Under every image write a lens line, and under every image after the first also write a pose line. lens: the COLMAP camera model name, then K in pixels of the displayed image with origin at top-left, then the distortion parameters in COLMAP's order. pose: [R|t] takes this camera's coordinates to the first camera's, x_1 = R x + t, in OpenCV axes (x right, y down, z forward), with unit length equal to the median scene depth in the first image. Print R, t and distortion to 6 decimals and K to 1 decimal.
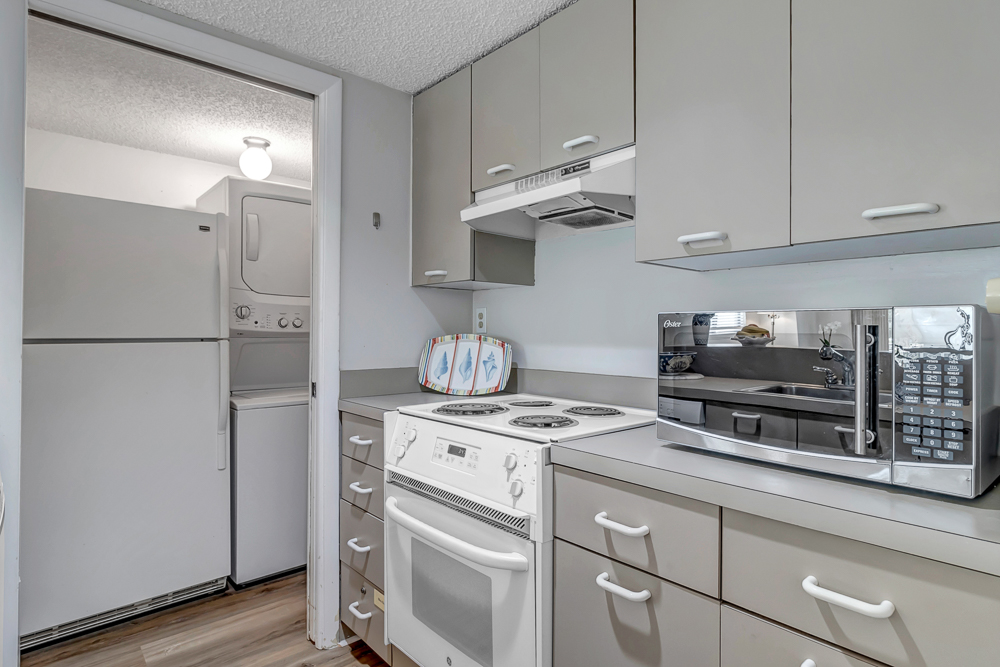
lens RADIAL K [[529.7, 0, 502.1], [0, 529.7, 328.9], [0, 0, 1]] dist [-0.005846, -0.002189]
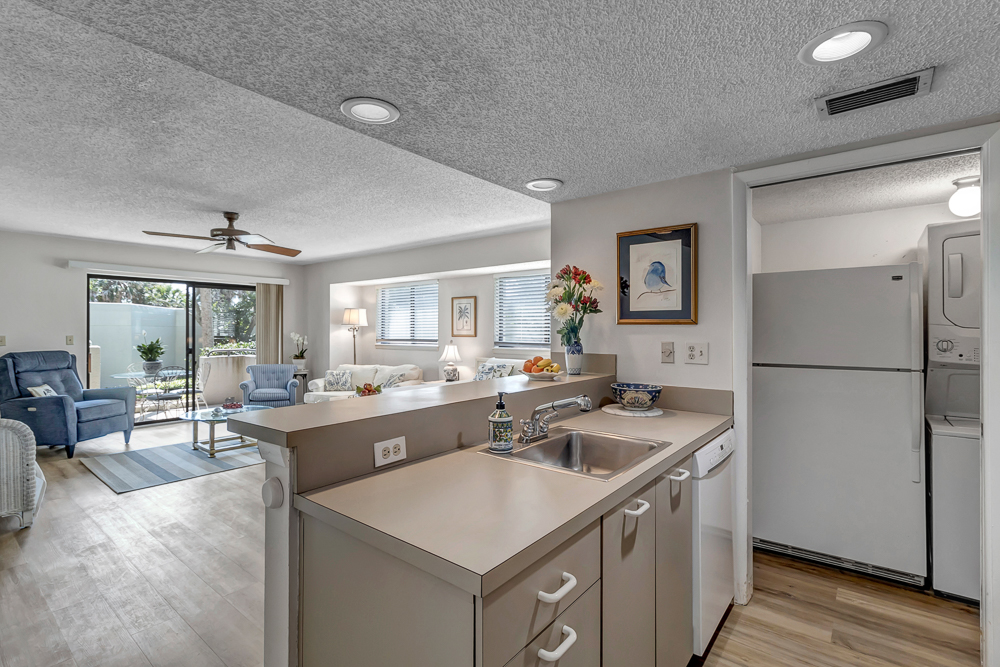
lens RADIAL K [[465.6, 0, 508.7], [0, 465.6, 329.5], [0, 0, 1]] dist [0.000229, -0.000210]
pose [[0.176939, -0.004548, -0.984211, 0.362352], [0.005779, 0.999977, -0.003582, -0.079722], [0.984205, -0.005054, 0.176961, -0.072088]]
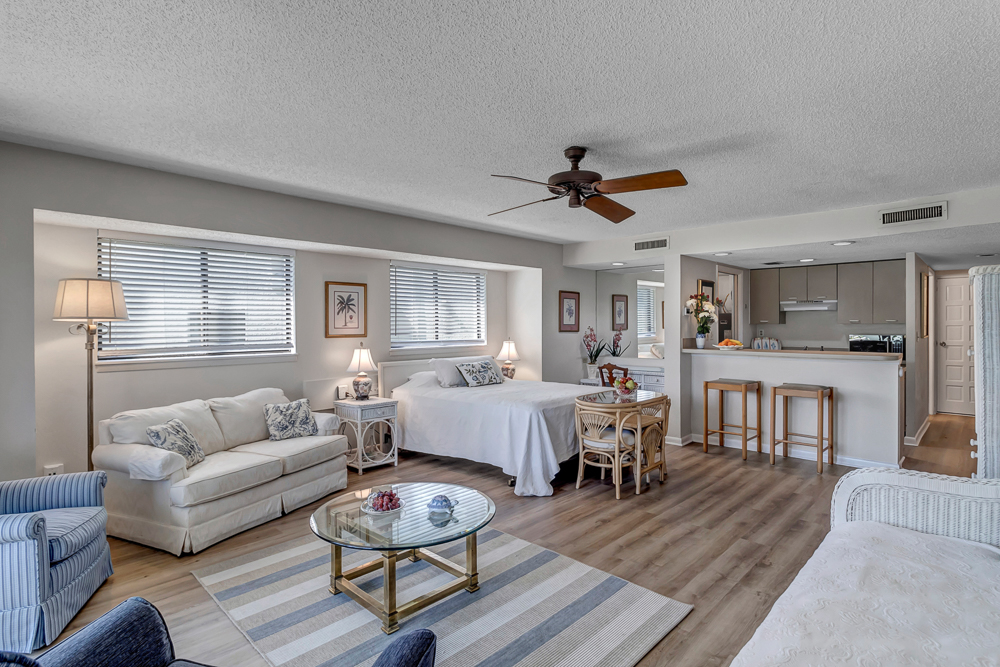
lens RADIAL K [[513.0, 0, 503.3], [0, 513.0, 327.8], [0, 0, 1]] dist [0.001120, -0.000882]
pose [[0.996326, -0.009160, 0.085151, -2.172648], [0.008090, 0.999884, 0.012908, -0.116298], [-0.085260, -0.012171, 0.996284, -2.337155]]
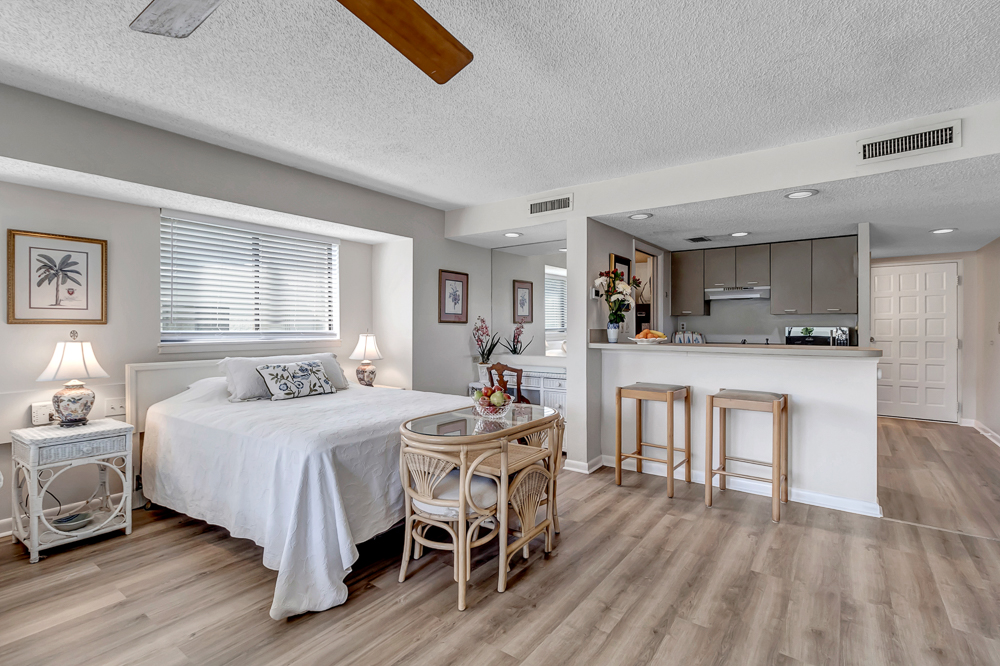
lens RADIAL K [[465.6, 0, 503.3], [0, 465.6, 327.2], [0, 0, 1]] dist [0.000229, -0.000210]
pose [[0.978868, -0.005471, 0.204422, -1.705818], [0.004036, 0.999964, 0.007436, -0.039379], [-0.204455, -0.006454, 0.978855, -1.445928]]
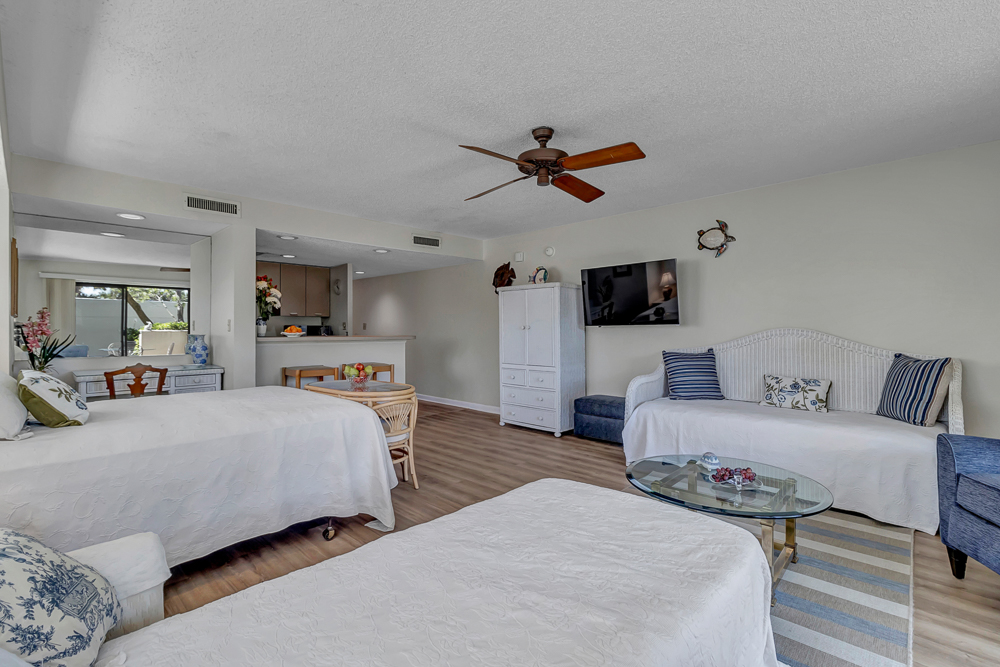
lens RADIAL K [[465.6, 0, 499.4], [0, 465.6, 330.5], [0, 0, 1]] dist [0.000229, -0.000210]
pose [[-0.058018, -0.010390, 0.998261, -3.204246], [-0.006012, 0.999931, 0.010058, -0.021877], [-0.998297, -0.005418, -0.058077, -0.698847]]
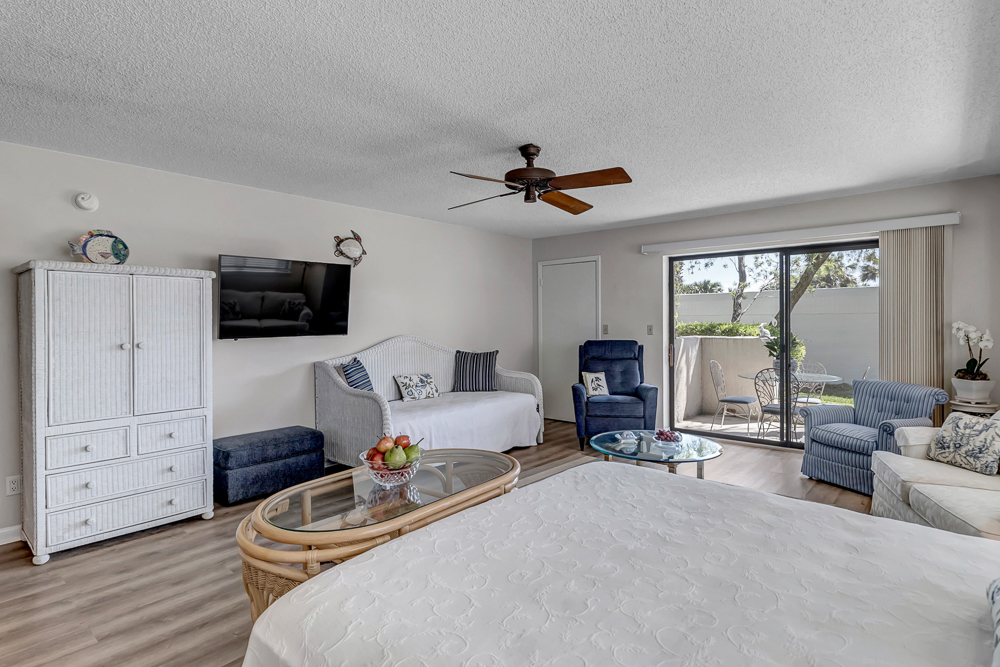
lens RADIAL K [[513.0, 0, 498.5], [0, 513.0, 325.4], [0, 0, 1]] dist [0.001120, -0.000882]
pose [[-0.993935, 0.001975, -0.109953, -1.578168], [0.001804, 0.999997, 0.001655, -0.072656], [0.109956, 0.001447, -0.993935, 0.601801]]
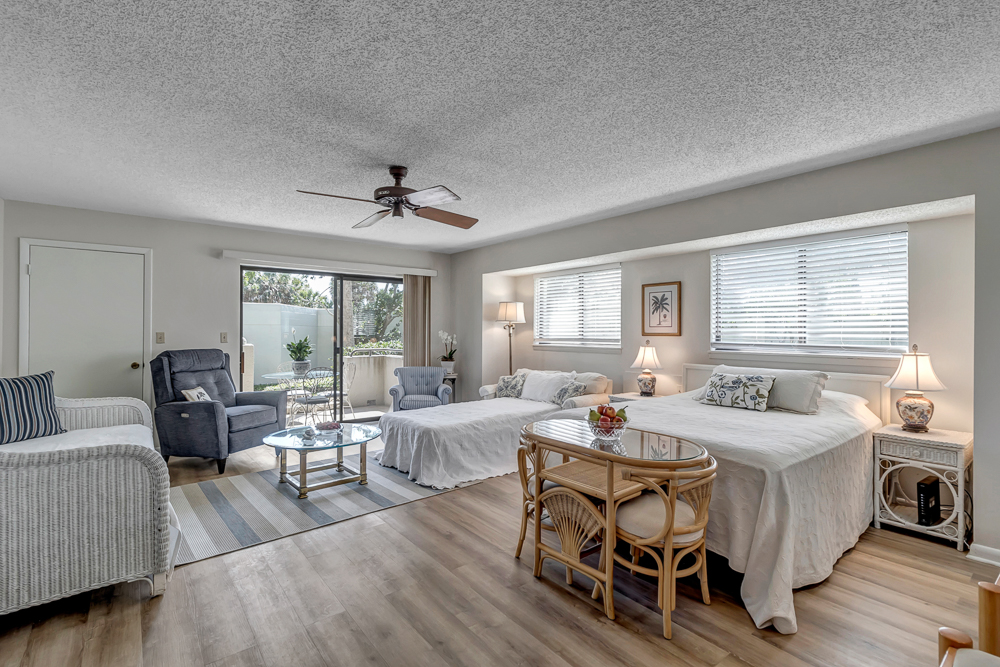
lens RADIAL K [[465.6, 0, 507.8], [0, 465.6, 331.4], [0, 0, 1]] dist [0.000229, -0.000210]
pose [[-0.048557, -0.002673, -0.998817, -0.347112], [0.003758, 0.999989, -0.002858, -0.062531], [0.998813, -0.003893, -0.048546, -0.472408]]
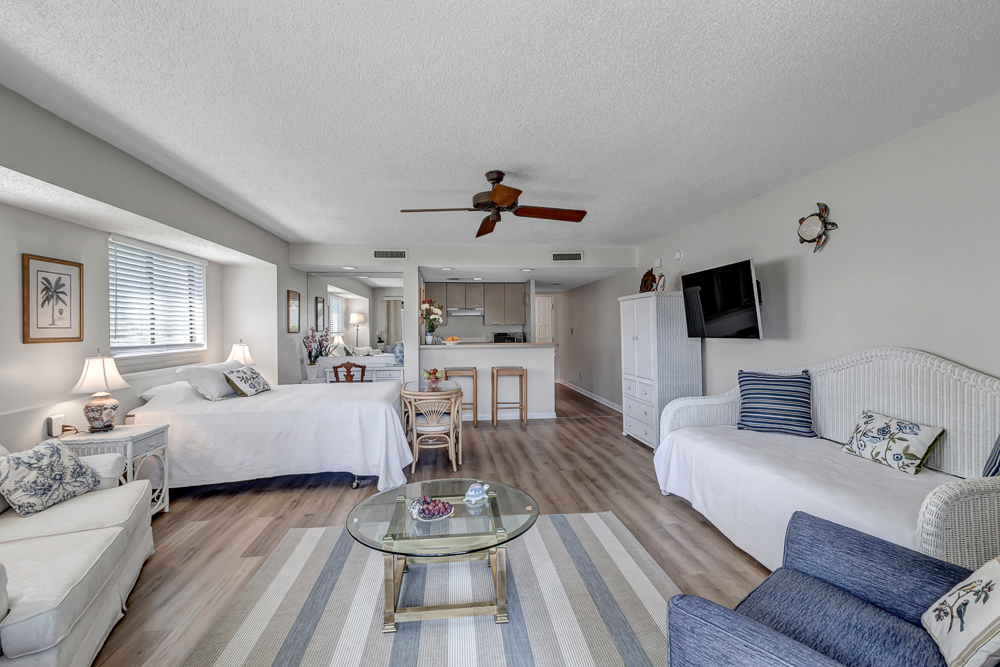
lens RADIAL K [[465.6, 0, 502.0], [0, 465.6, 329.8], [0, 0, 1]] dist [0.000229, -0.000210]
pose [[0.571864, -0.014808, 0.820215, -3.110508], [0.006482, 0.999887, 0.013533, -0.094676], [-0.820323, -0.002422, 0.571896, -1.814566]]
